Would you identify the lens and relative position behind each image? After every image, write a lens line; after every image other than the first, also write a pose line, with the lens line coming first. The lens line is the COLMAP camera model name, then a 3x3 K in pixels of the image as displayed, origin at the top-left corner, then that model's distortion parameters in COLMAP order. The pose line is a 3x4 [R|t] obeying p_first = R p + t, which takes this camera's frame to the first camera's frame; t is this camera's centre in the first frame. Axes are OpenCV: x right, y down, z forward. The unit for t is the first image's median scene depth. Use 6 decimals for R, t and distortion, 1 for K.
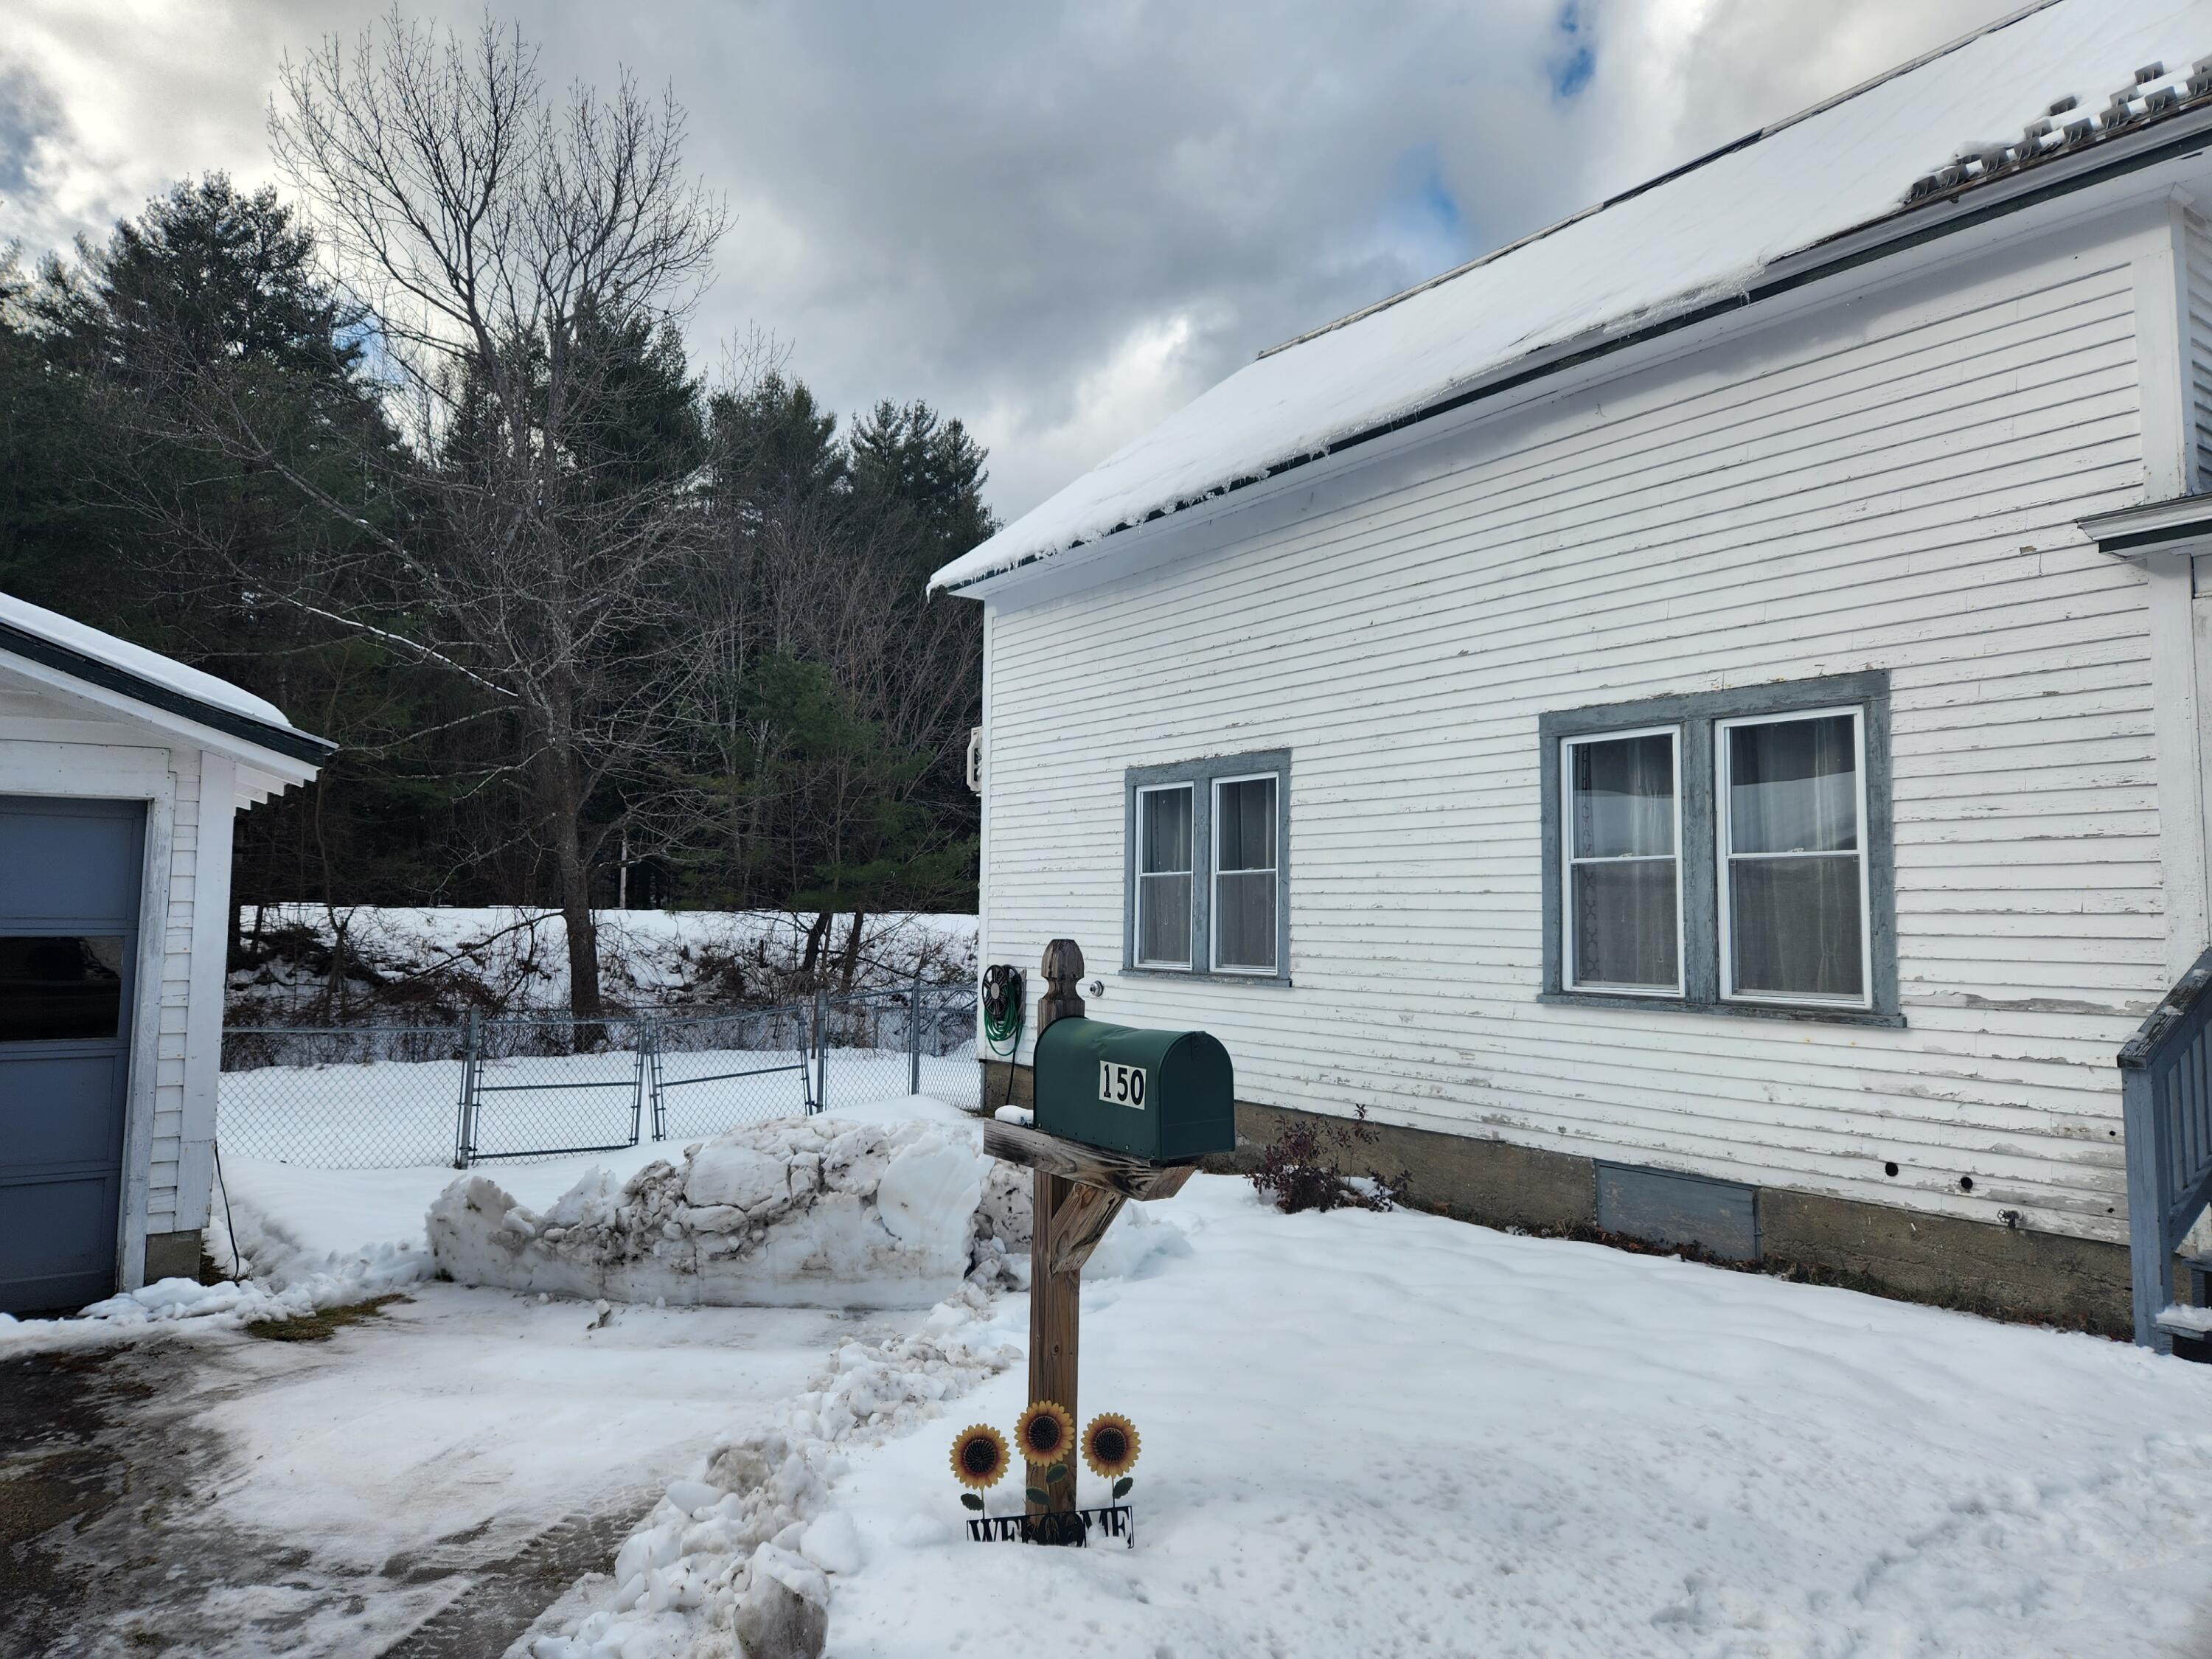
lens RADIAL K [[1462.4, 0, 1098.9], [0, 1462.4, 778.9], [0, 0, 1]] dist [0.092681, -0.104987]
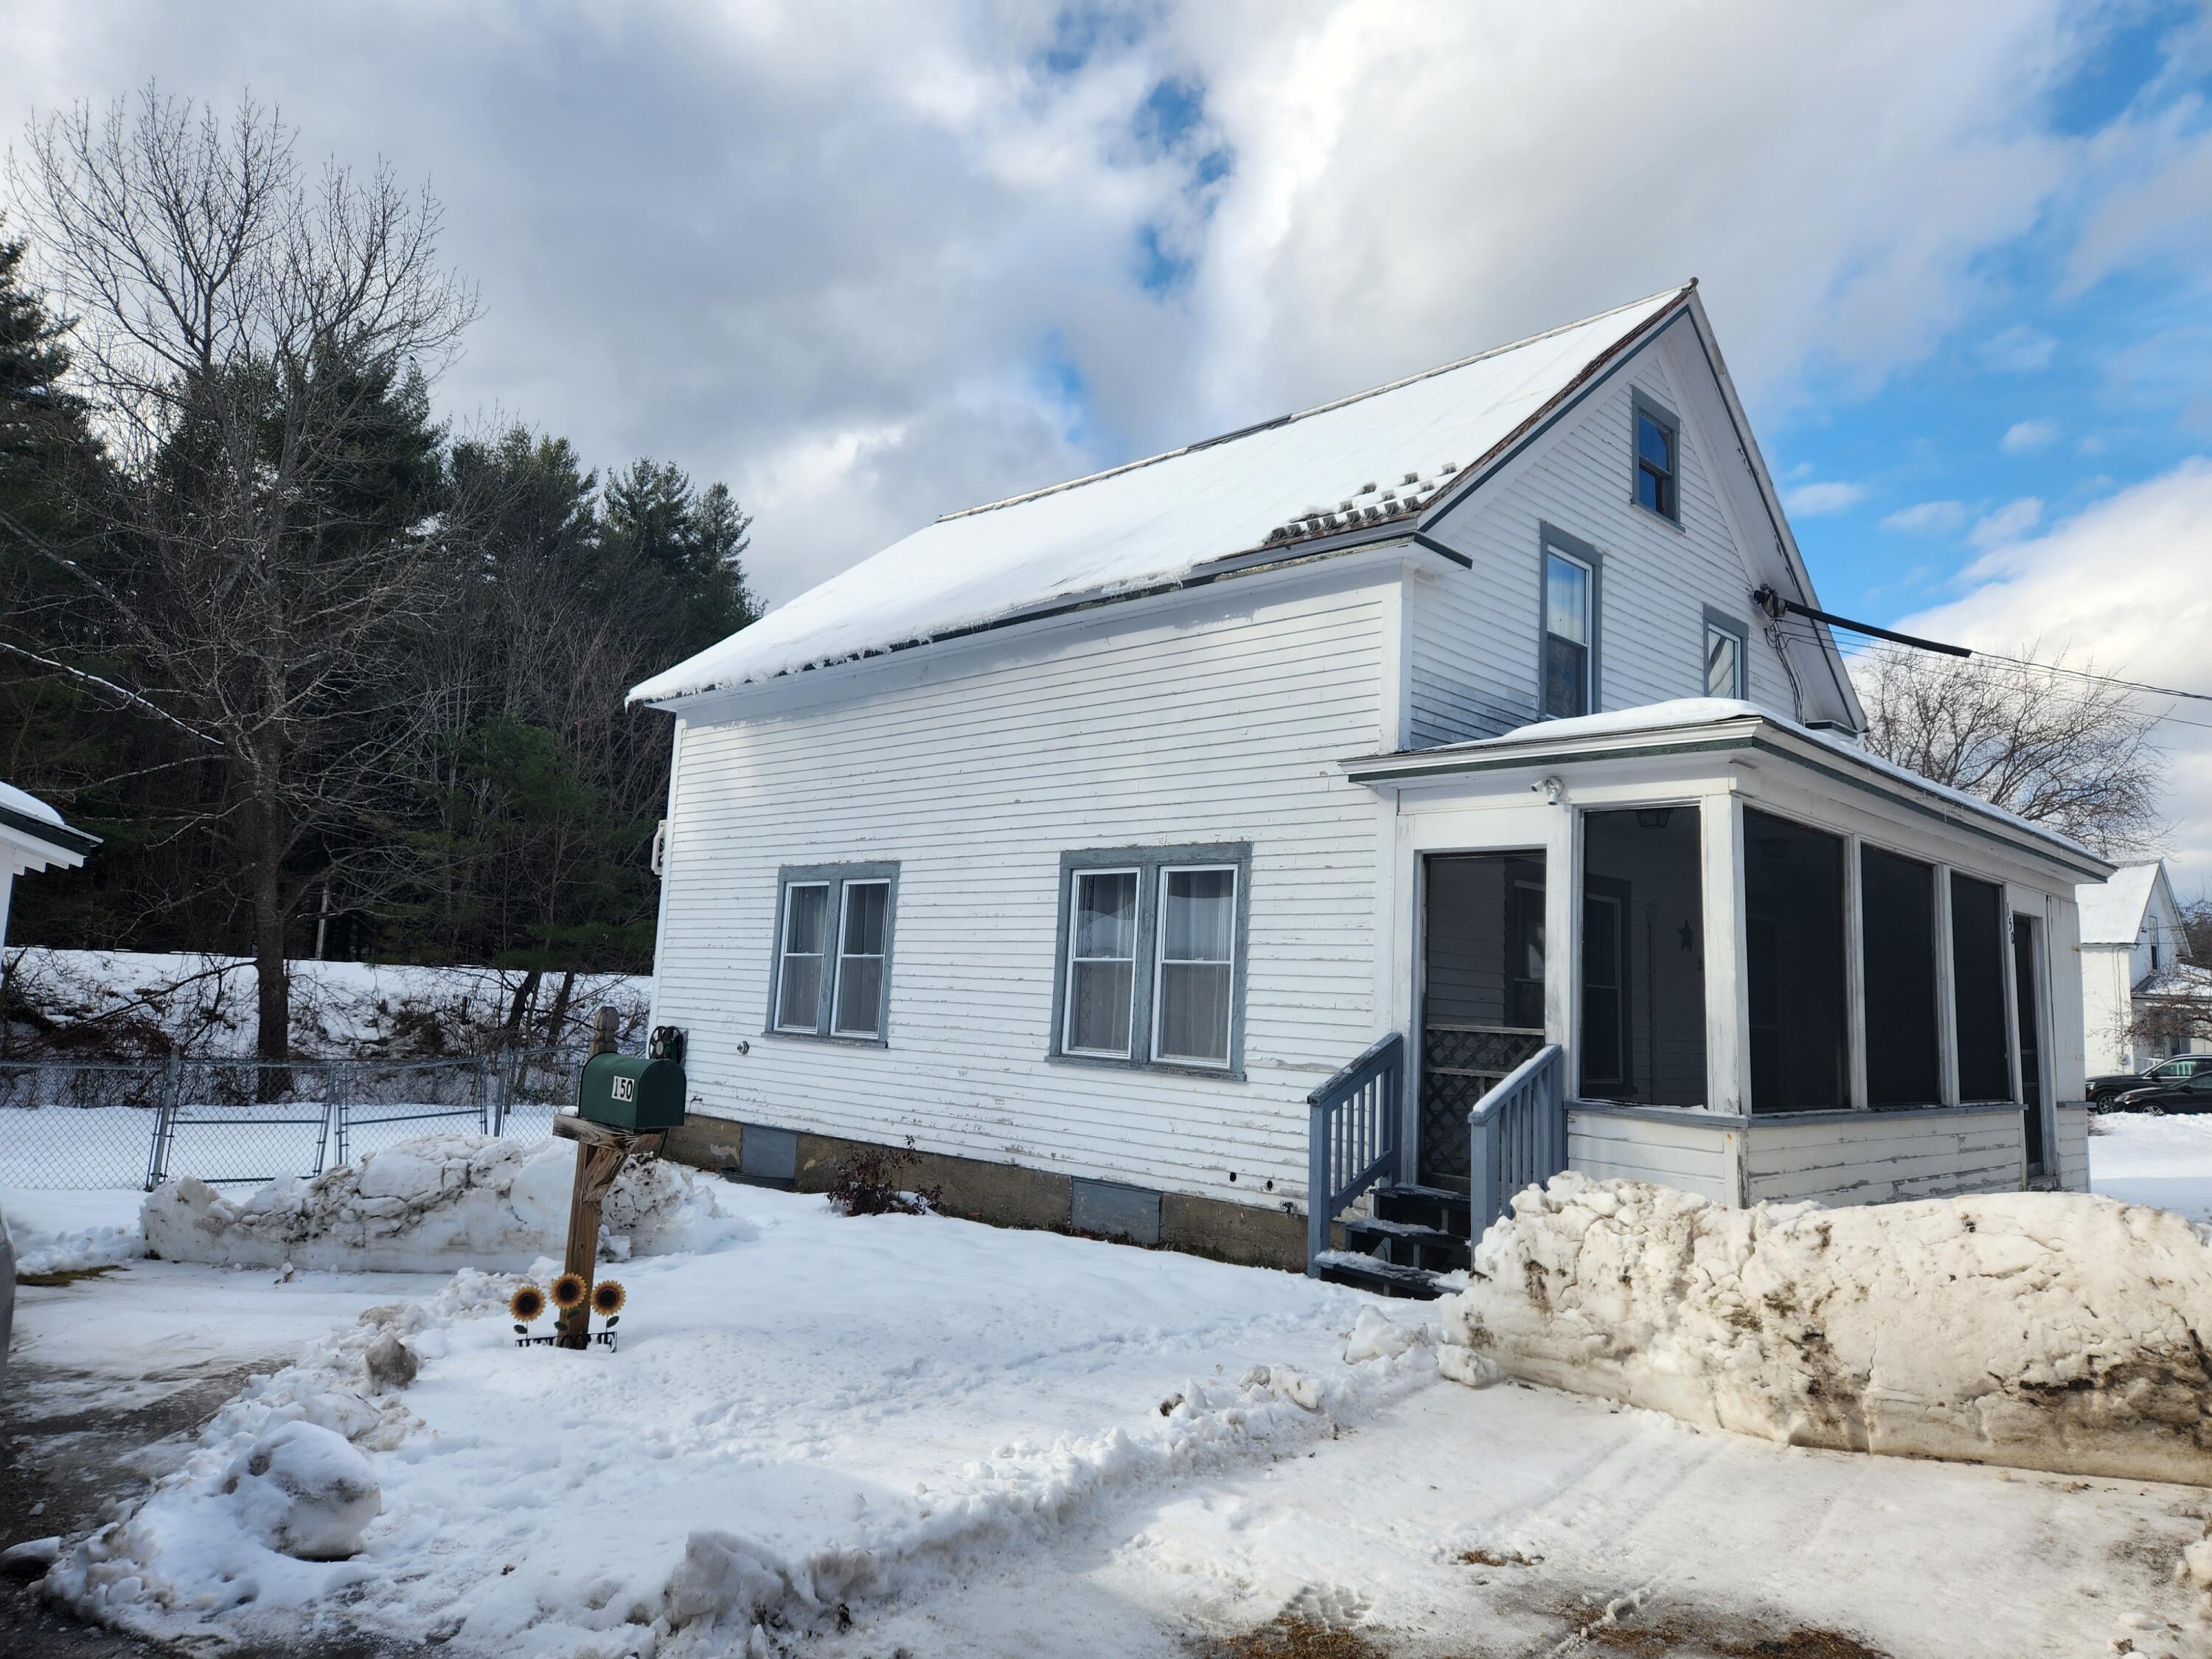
lens RADIAL K [[1469.4, 0, 1111.5], [0, 1469.4, 792.5], [0, 0, 1]] dist [0.076683, -0.067586]
pose [[0.983974, 0.058667, 0.168385, 0.093154], [-0.052298, 0.997747, -0.042016, -0.036543], [-0.170470, 0.032536, 0.984825, -0.303593]]
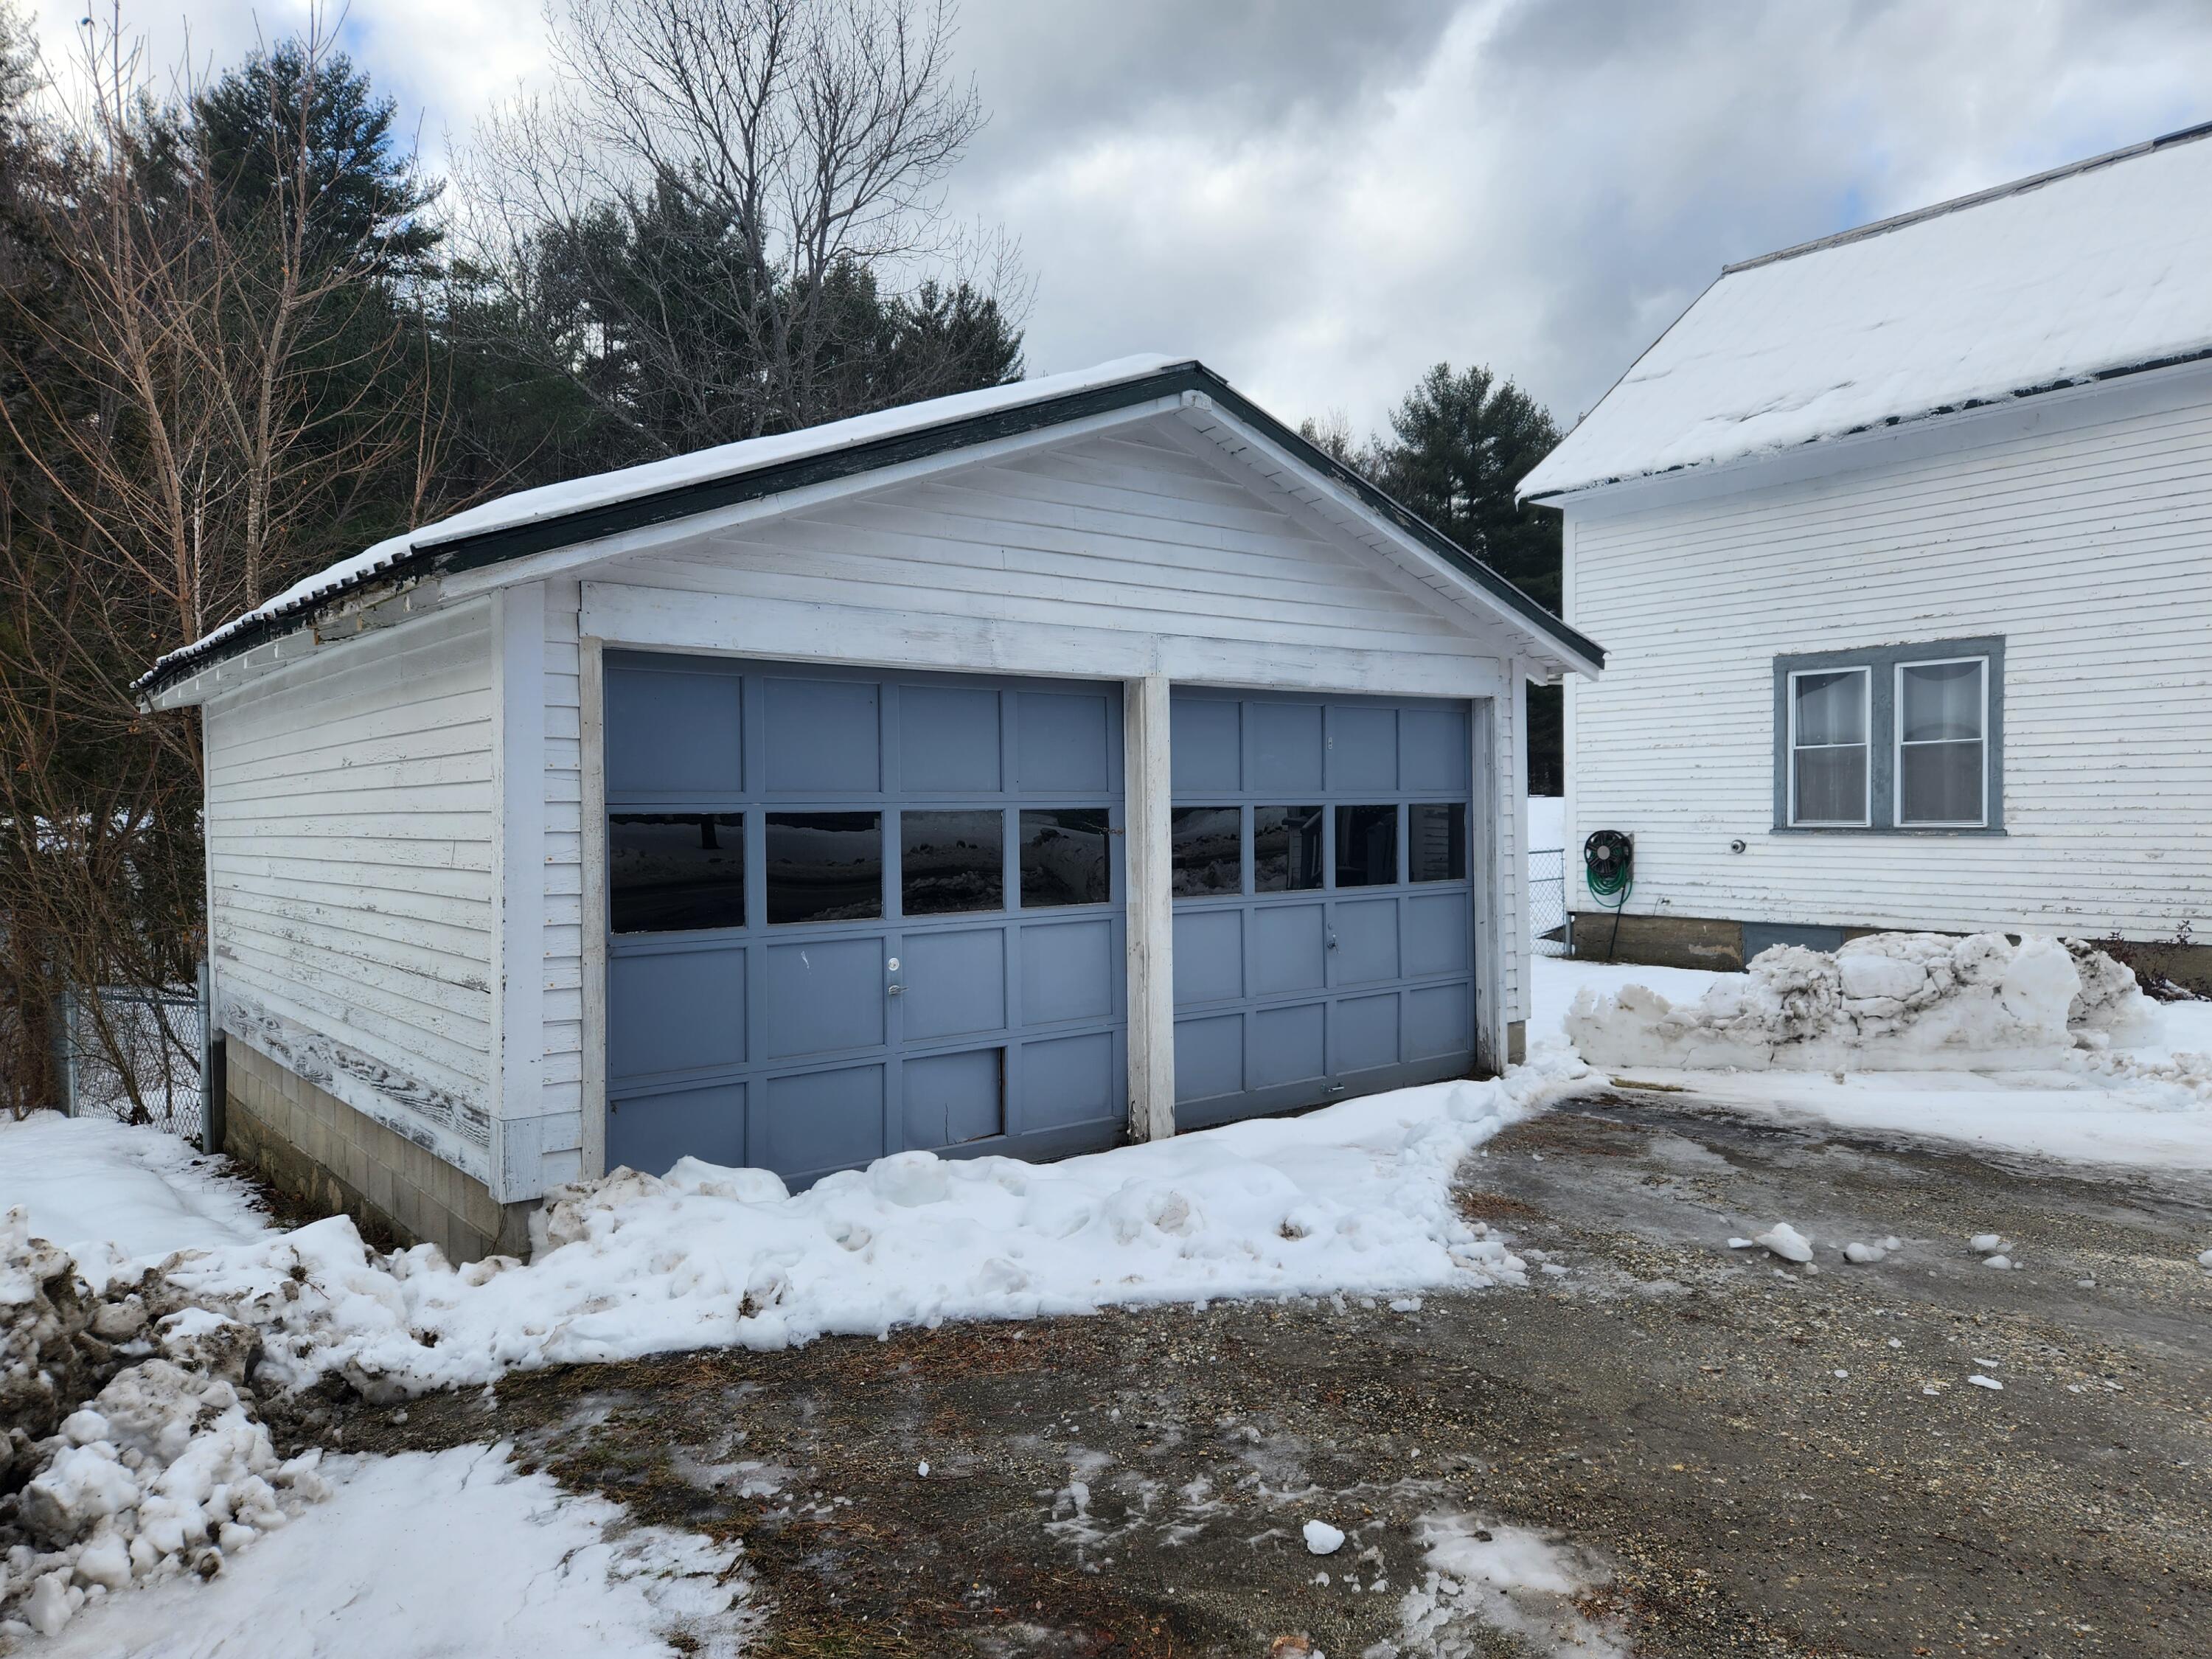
lens RADIAL K [[1475.2, 0, 1103.1], [0, 1475.2, 822.6], [0, 0, 1]] dist [0.075258, -0.064103]
pose [[0.998158, -0.025415, 0.055084, -0.667817], [0.019454, 0.994158, 0.106167, -0.013928], [-0.057460, -0.104900, 0.992821, -0.176459]]
